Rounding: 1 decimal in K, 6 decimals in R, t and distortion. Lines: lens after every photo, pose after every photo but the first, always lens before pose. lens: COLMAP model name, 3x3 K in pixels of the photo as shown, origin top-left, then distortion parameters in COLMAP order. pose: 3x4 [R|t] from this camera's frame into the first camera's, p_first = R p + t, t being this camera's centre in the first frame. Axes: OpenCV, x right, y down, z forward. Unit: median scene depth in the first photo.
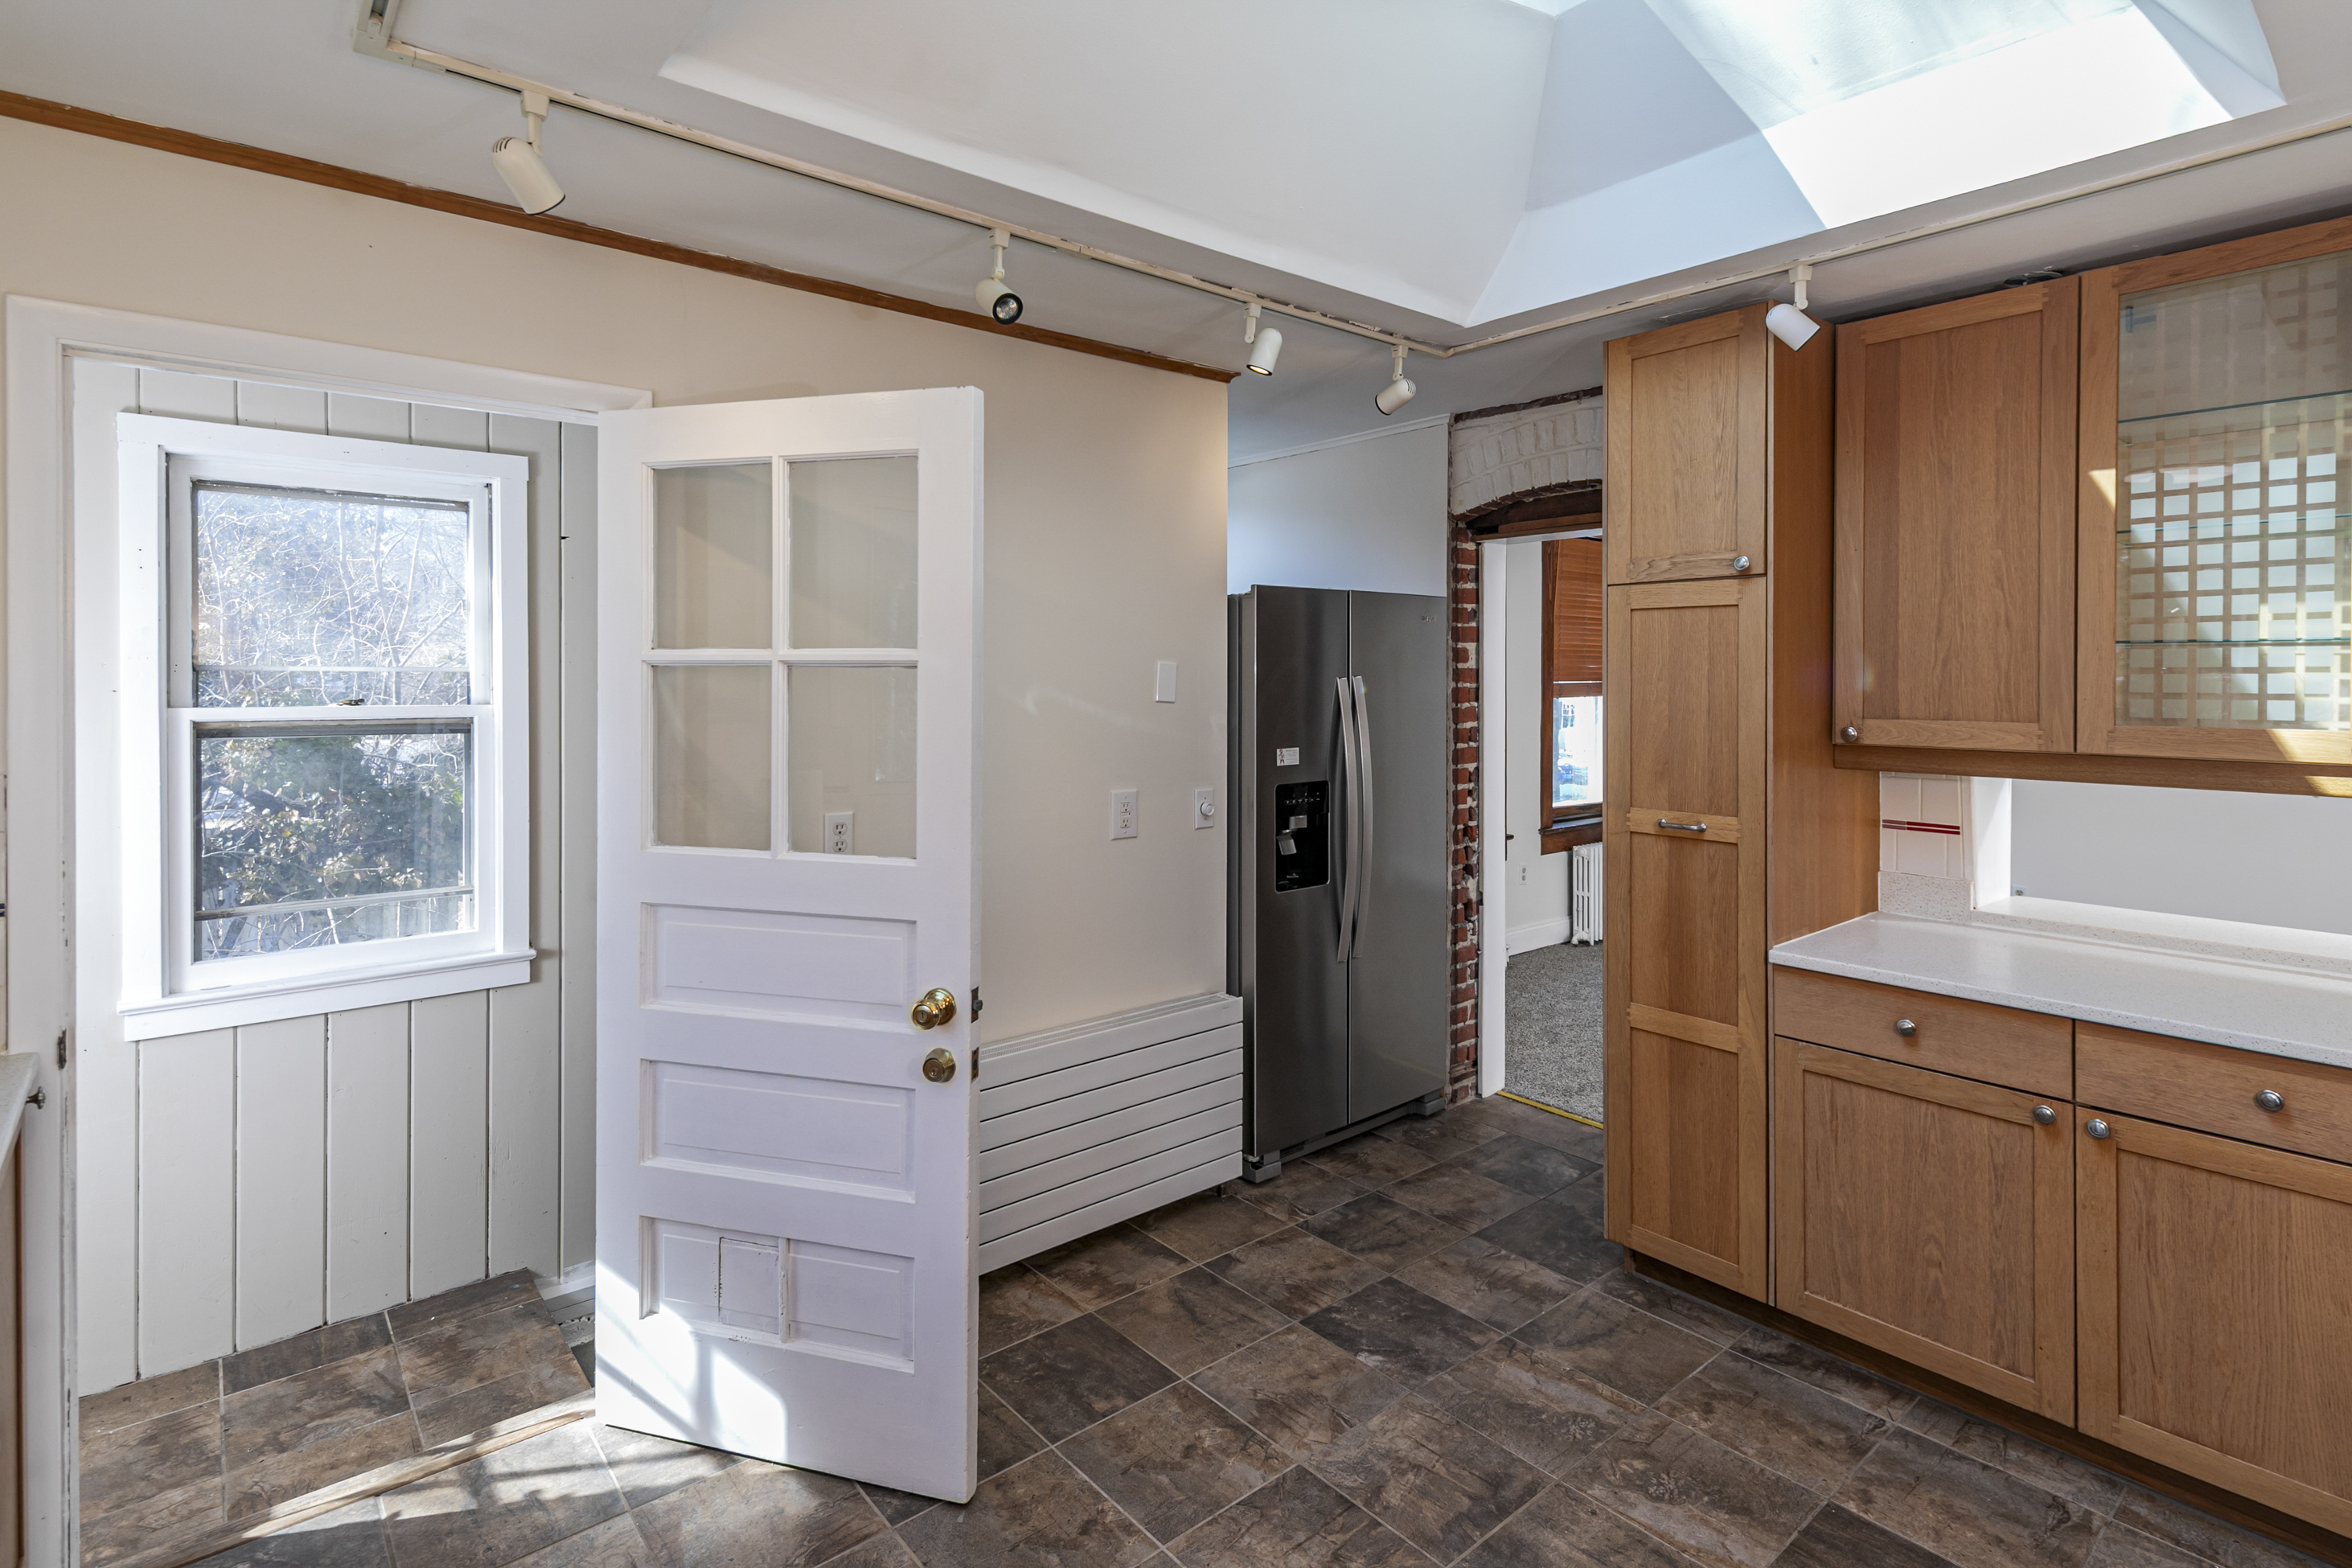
lens RADIAL K [[1150.2, 0, 1155.2], [0, 1150.2, 688.4], [0, 0, 1]] dist [0.019875, -0.007112]
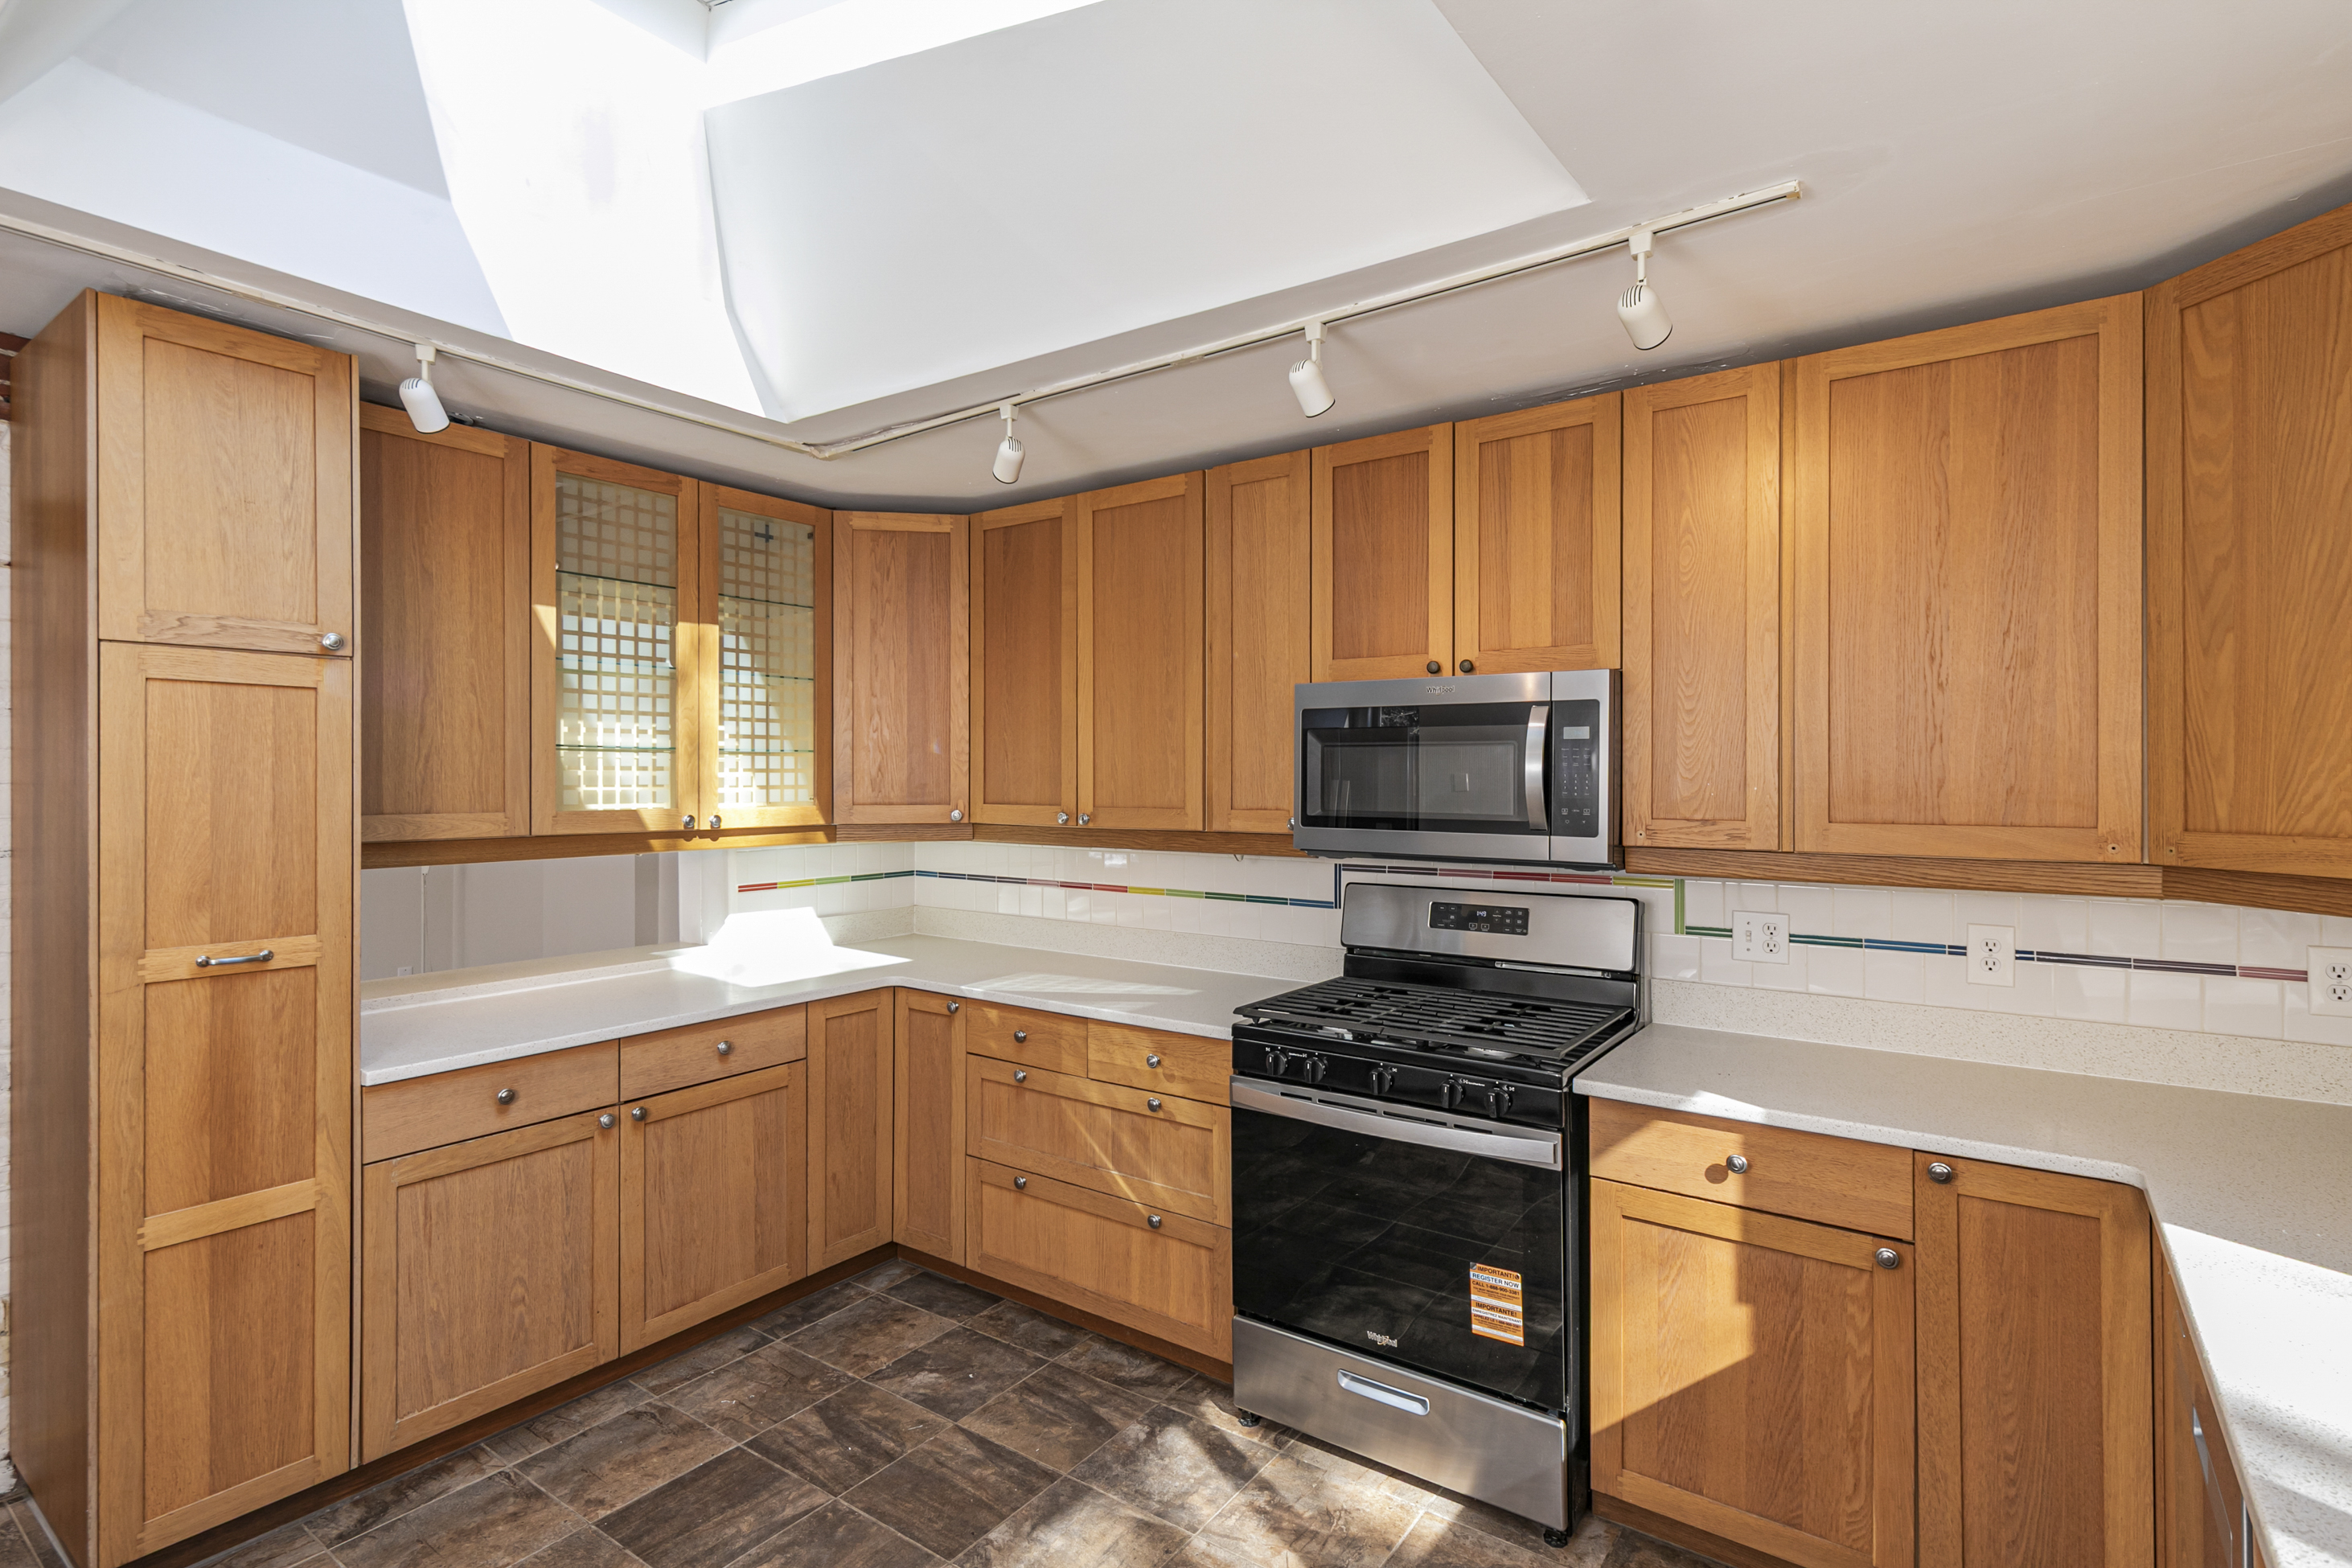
lens RADIAL K [[1150.2, 0, 1170.6], [0, 1150.2, 783.4], [0, 0, 1]] dist [0.019875, -0.007112]
pose [[-0.252574, -0.004964, 0.967565, -0.496600], [0.010185, 0.999918, 0.007789, -0.001244], [-0.967524, 0.011822, -0.252503, 0.601627]]
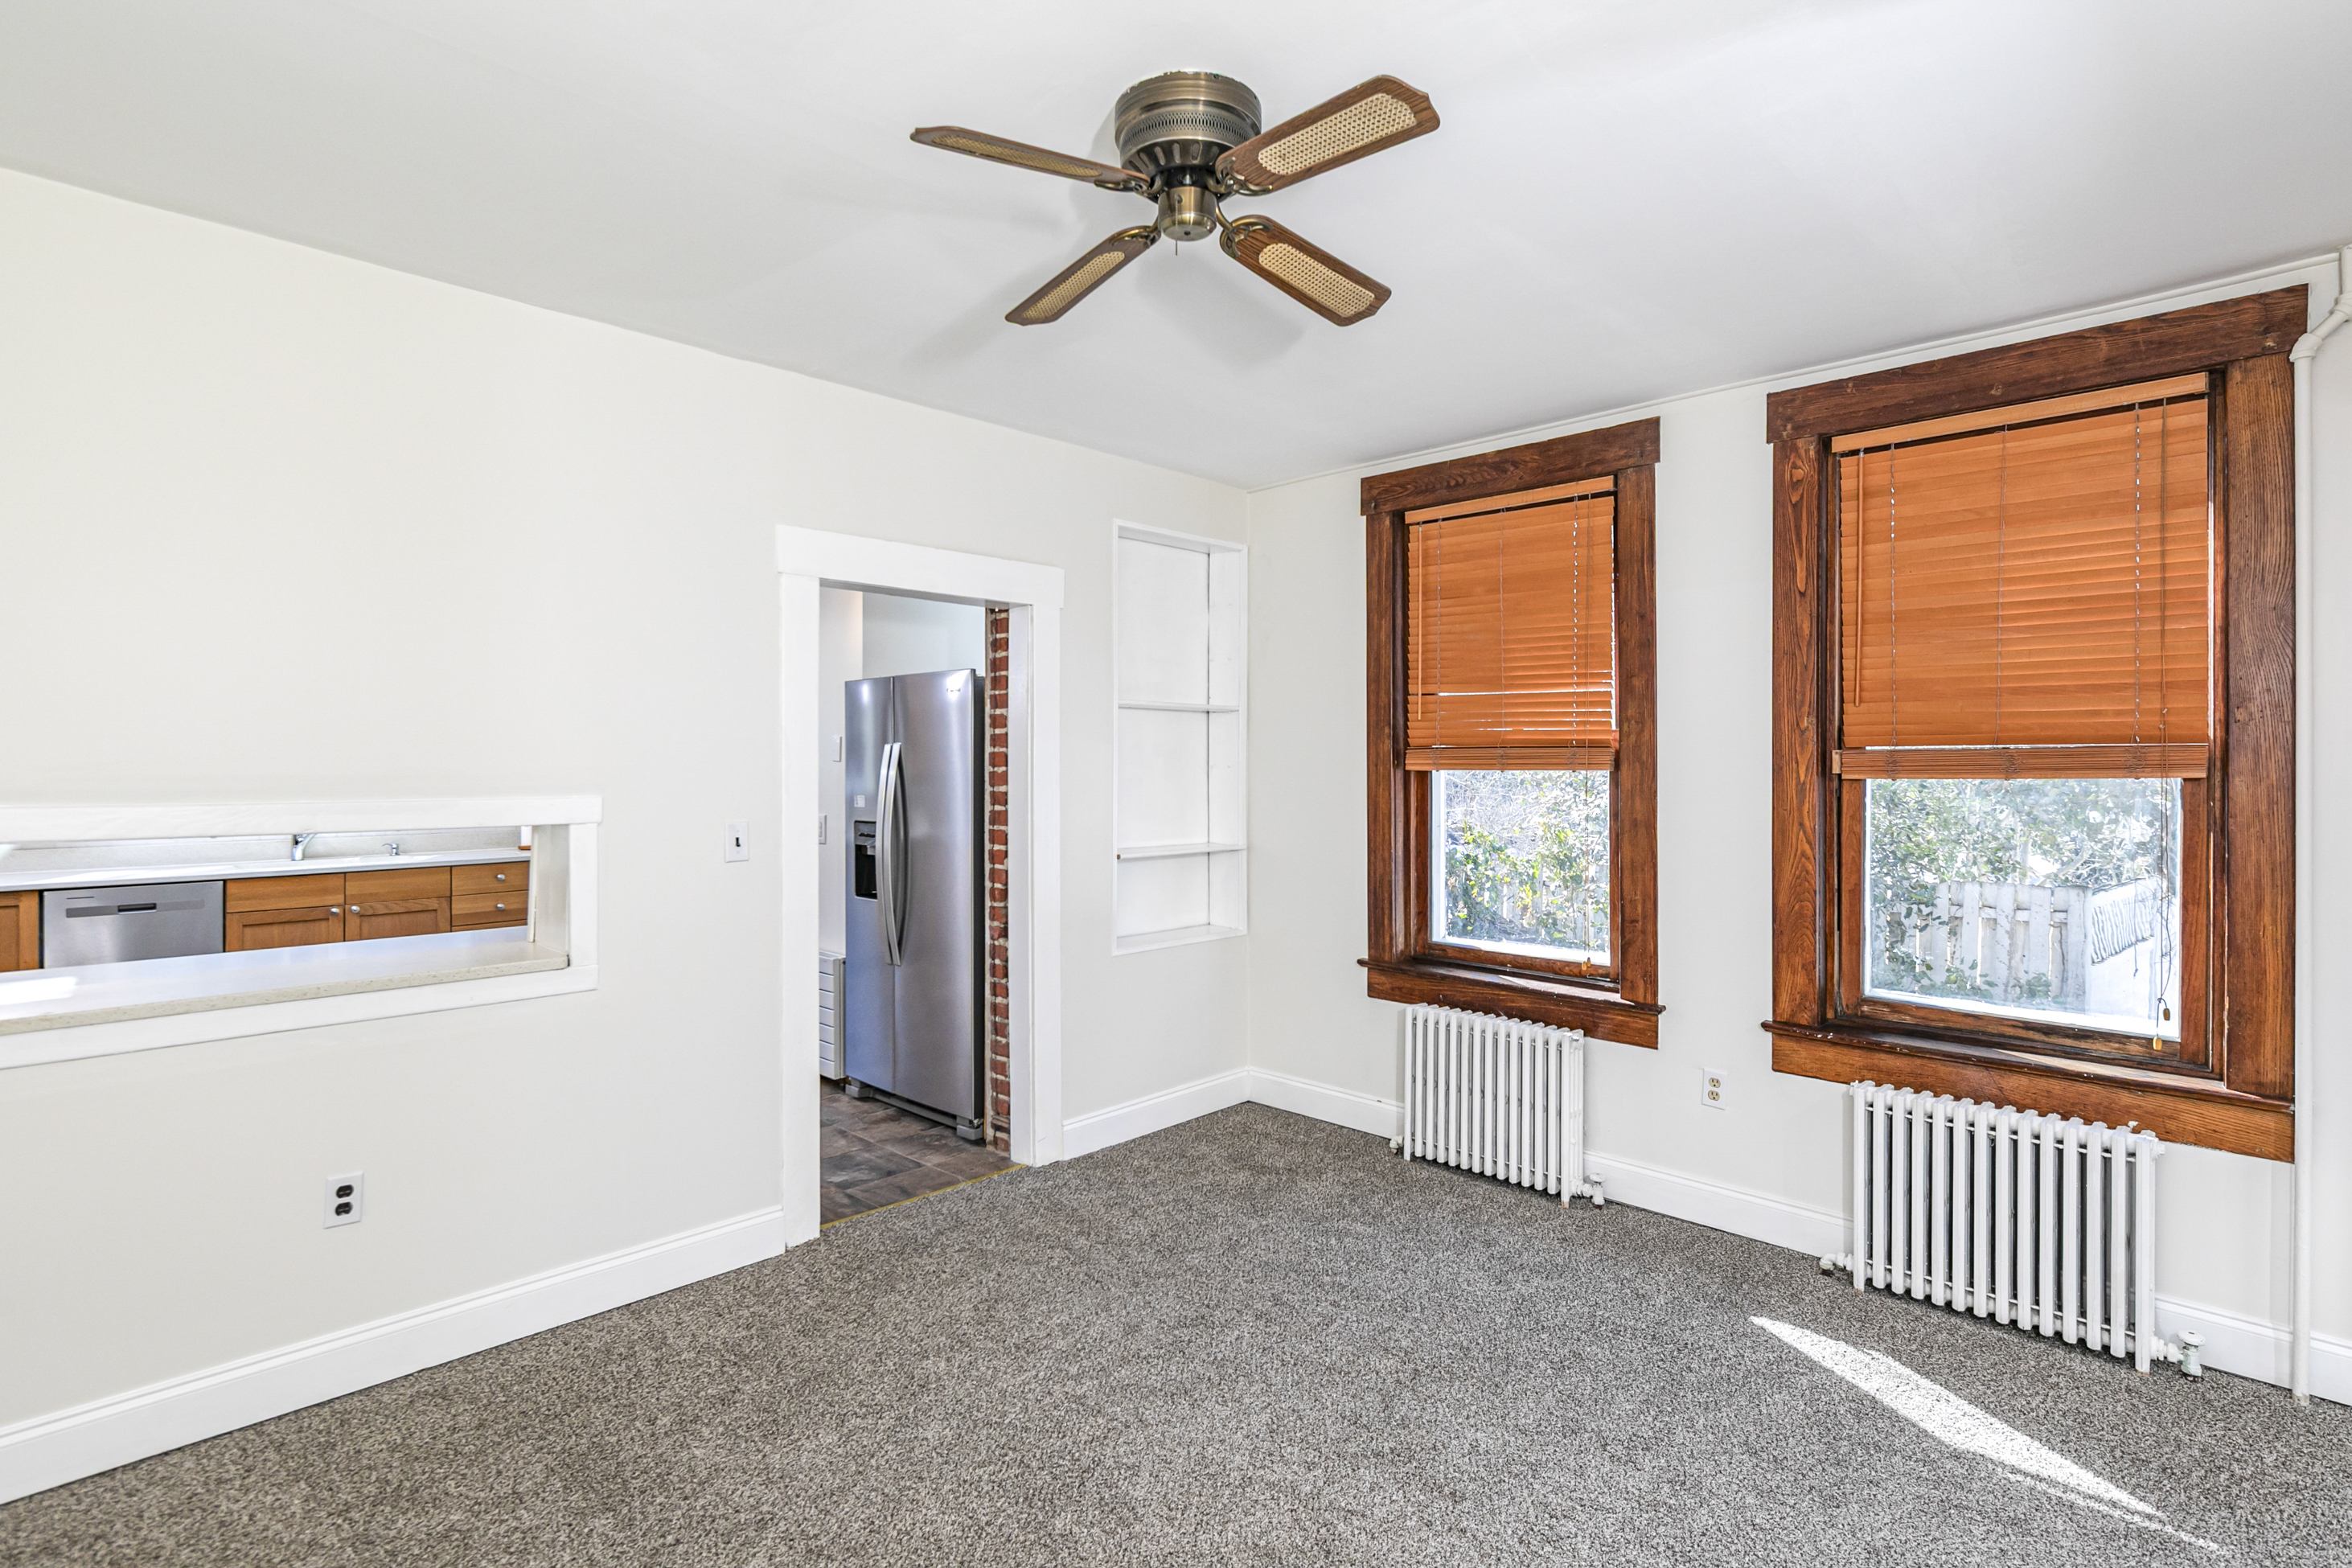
lens RADIAL K [[1150.2, 0, 1162.6], [0, 1150.2, 768.5], [0, 0, 1]] dist [0.019875, -0.007112]
pose [[0.101656, 0.008906, -0.994780, 2.029511], [-0.009152, 0.999926, 0.008017, 0.008823], [0.994778, 0.008289, 0.101730, 1.614797]]
